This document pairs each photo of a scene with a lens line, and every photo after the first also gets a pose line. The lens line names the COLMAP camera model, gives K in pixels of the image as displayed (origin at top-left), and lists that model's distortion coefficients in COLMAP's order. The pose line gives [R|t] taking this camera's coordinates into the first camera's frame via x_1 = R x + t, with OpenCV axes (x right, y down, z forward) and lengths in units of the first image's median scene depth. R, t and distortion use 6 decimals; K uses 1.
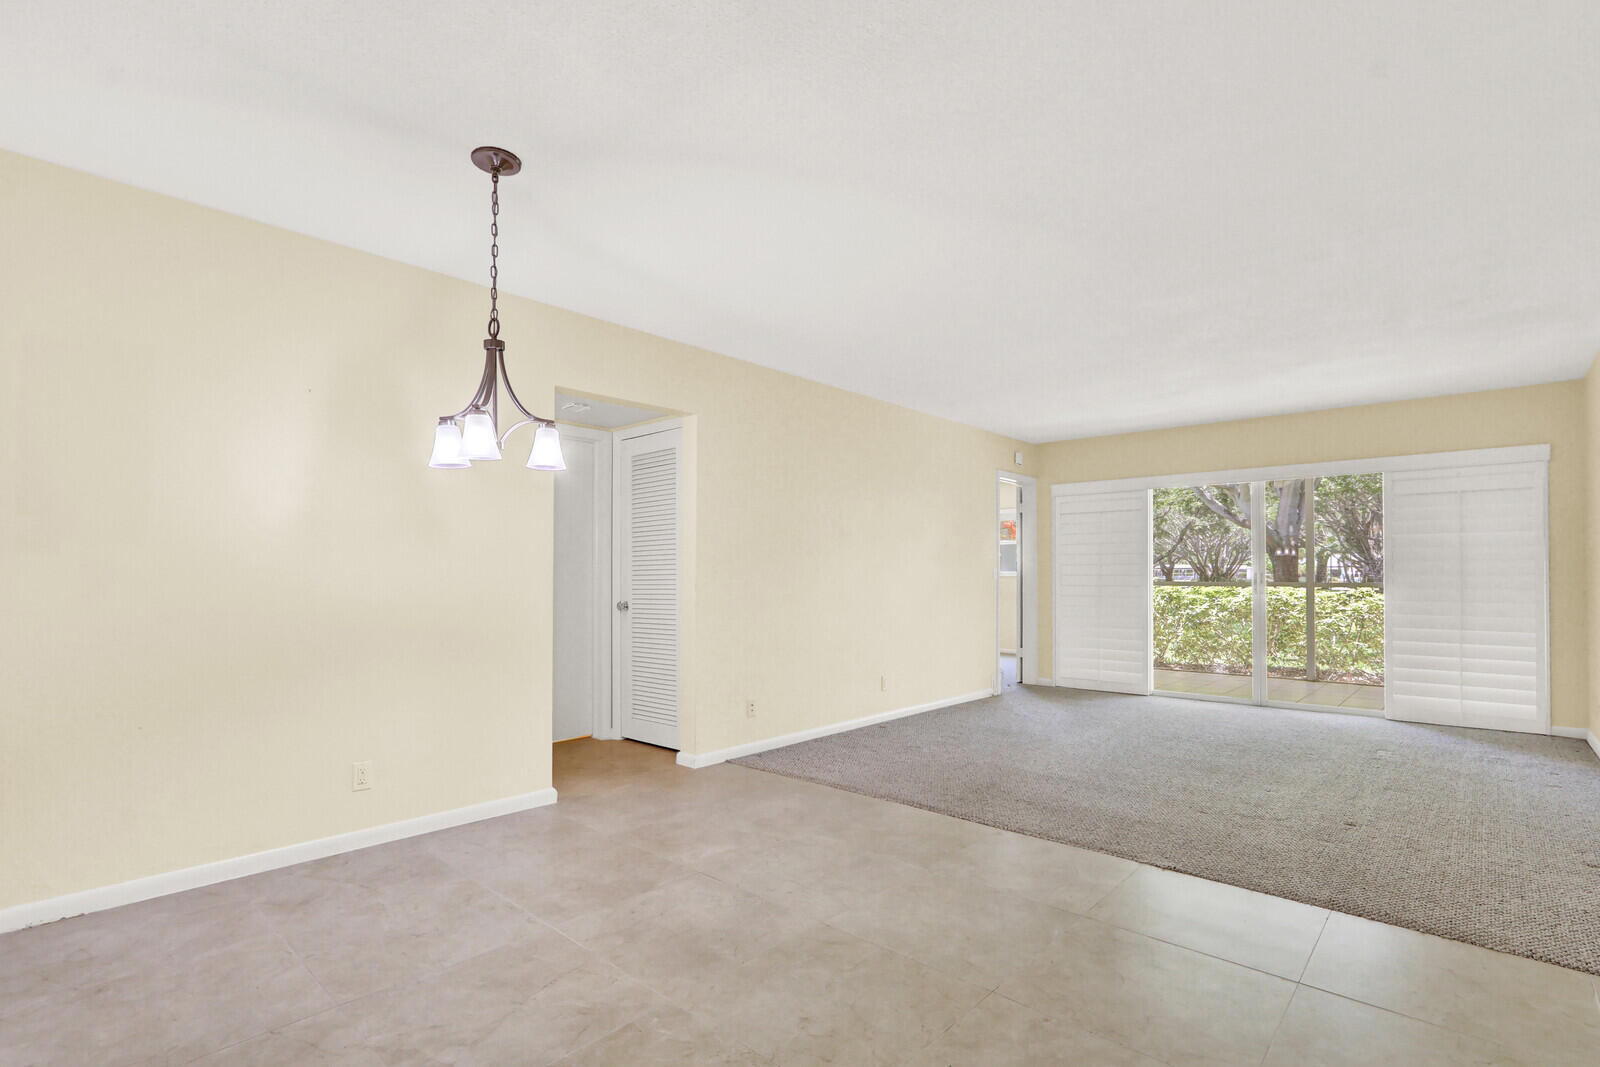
lens RADIAL K [[780.2, 0, 795.4], [0, 780.2, 566.0], [0, 0, 1]] dist [-0.014184, 0.000385]
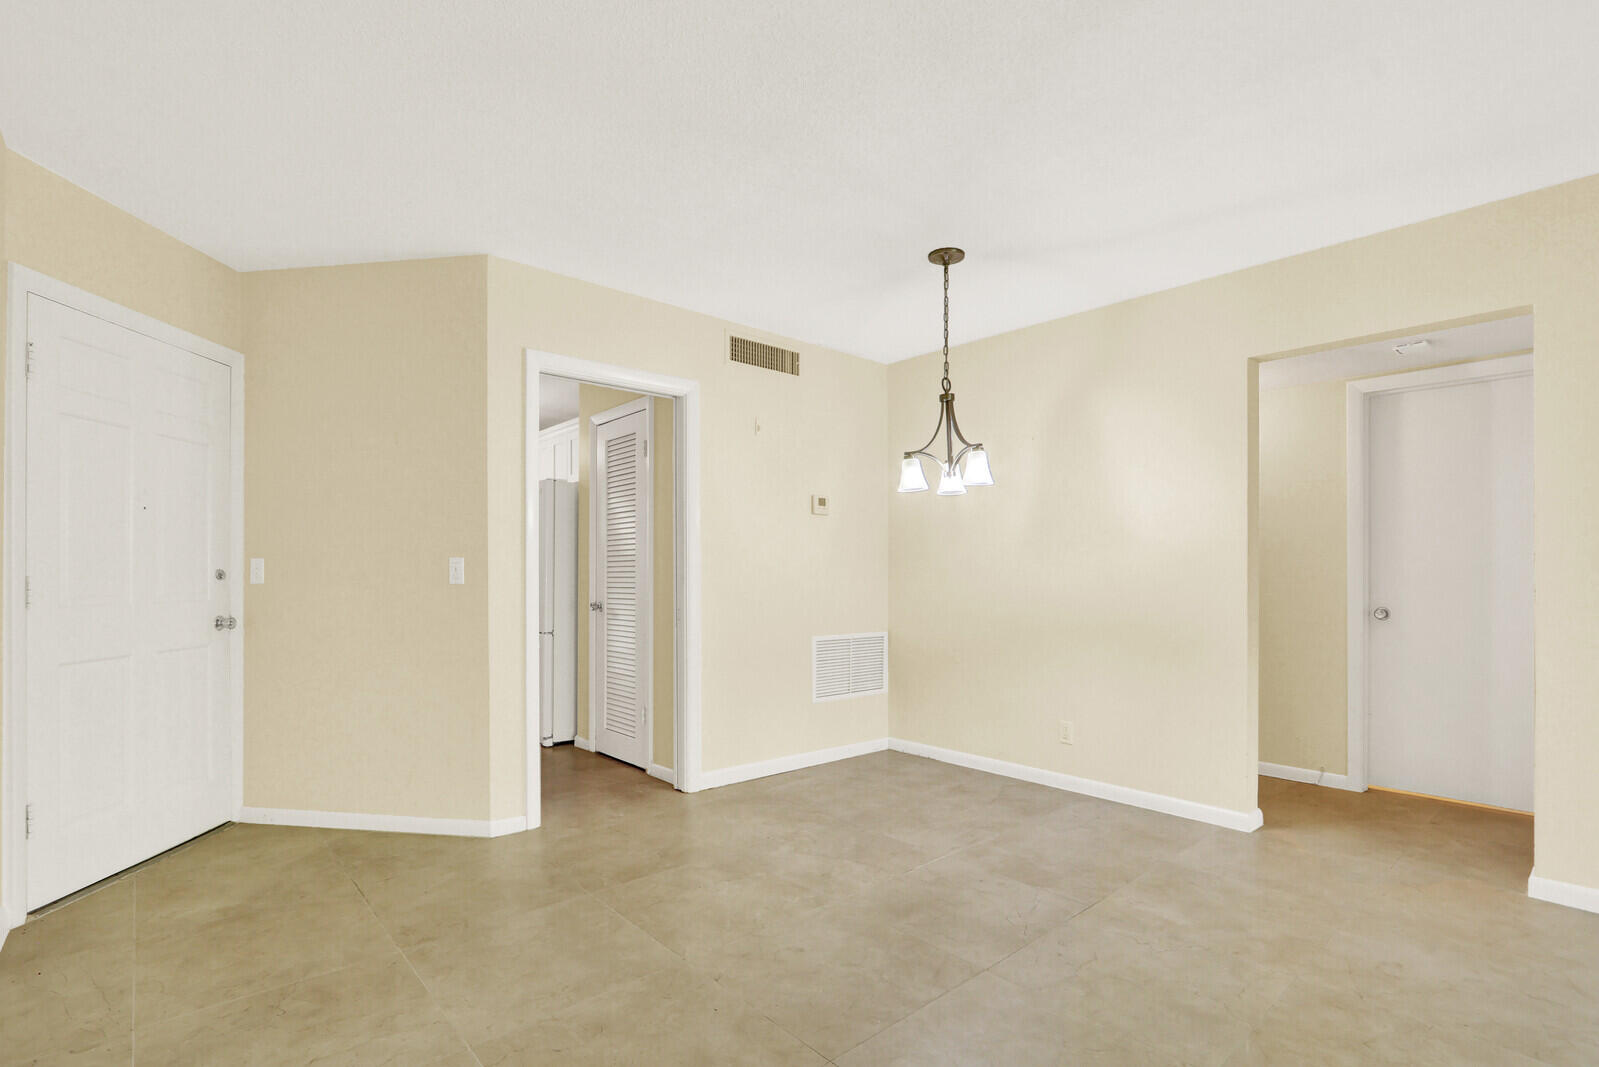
lens RADIAL K [[779.7, 0, 794.9], [0, 779.7, 565.9], [0, 0, 1]] dist [-0.014184, 0.000385]
pose [[-0.138035, -0.006534, -0.990406, 0.869221], [0.013136, 0.999878, -0.008428, 0.005052], [0.990340, -0.014174, -0.137933, 0.848248]]
